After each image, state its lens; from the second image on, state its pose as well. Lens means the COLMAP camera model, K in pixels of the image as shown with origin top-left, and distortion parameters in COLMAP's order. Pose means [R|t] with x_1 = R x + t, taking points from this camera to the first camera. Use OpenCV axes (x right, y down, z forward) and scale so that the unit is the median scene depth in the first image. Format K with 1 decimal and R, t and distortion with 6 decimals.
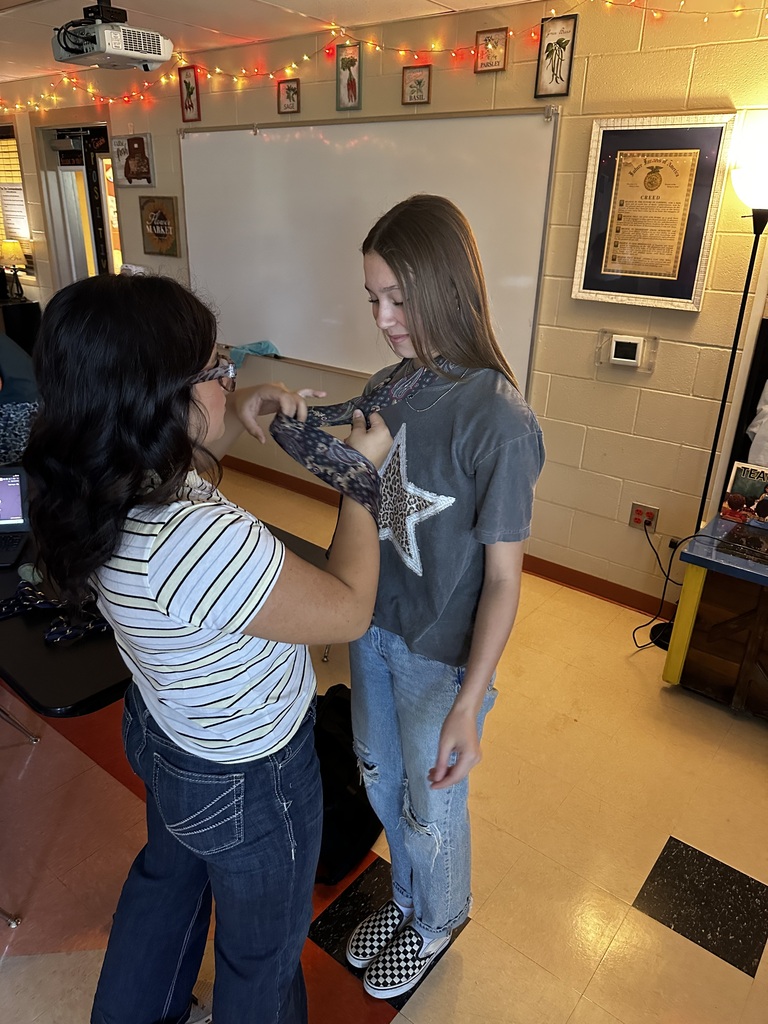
lens RADIAL K [[738.7, 0, 384.0], [0, 738.7, 512.0], [0, 0, 1]] dist [0.009231, -0.001215]
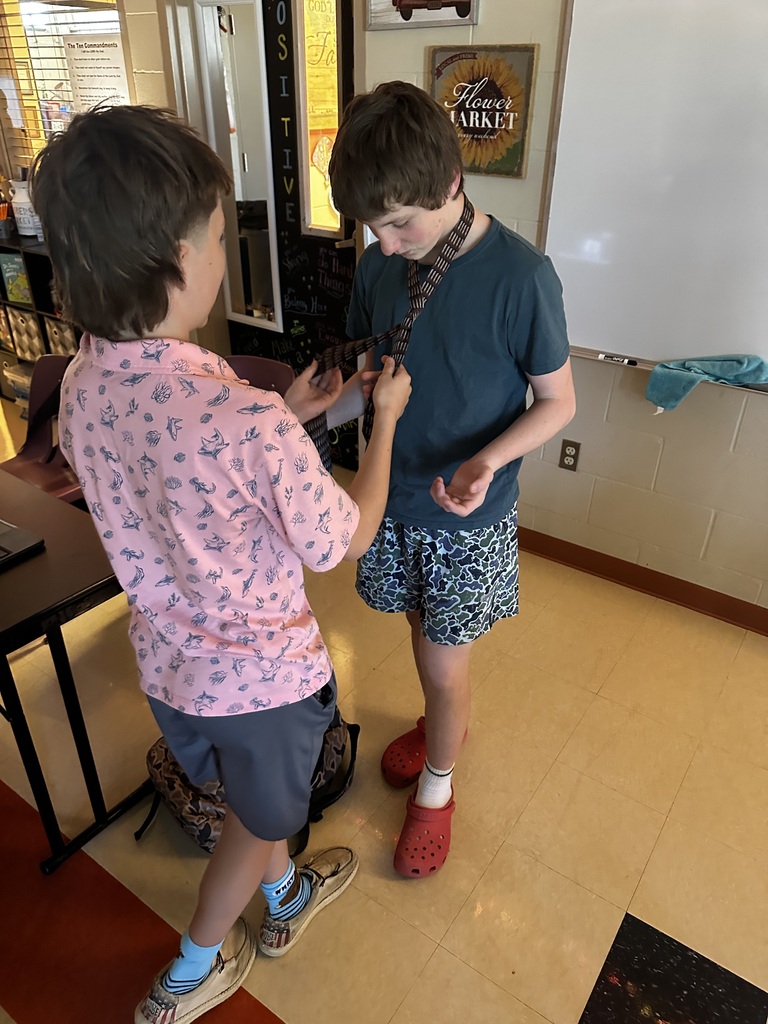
lens RADIAL K [[738.7, 0, 384.0], [0, 738.7, 512.0], [0, 0, 1]] dist [0.009231, -0.001215]
pose [[0.998053, -0.044960, 0.043224, -0.395881], [0.038708, 0.989959, 0.135950, -0.190192], [-0.048903, -0.134012, 0.989772, 0.475534]]
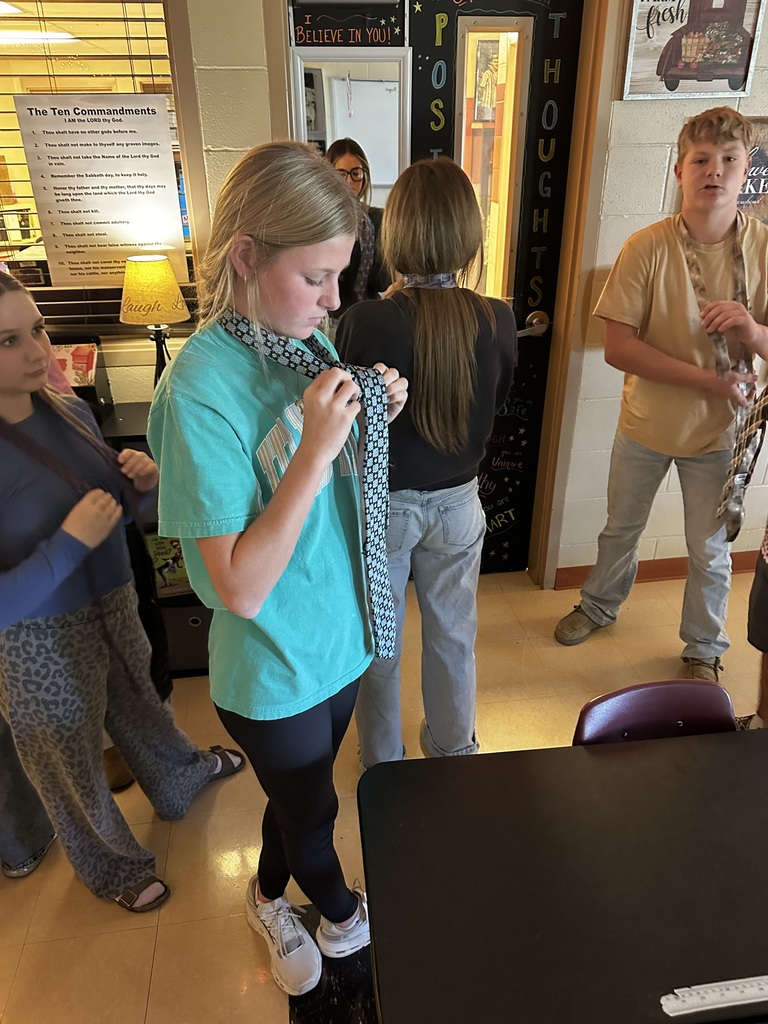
lens RADIAL K [[738.7, 0, 384.0], [0, 738.7, 512.0], [0, 0, 1]] dist [0.009231, -0.001215]
pose [[0.662721, -0.372211, 0.649815, -0.867517], [0.308173, 0.926404, 0.216346, -0.357735], [-0.682517, 0.056878, 0.728653, 0.805829]]
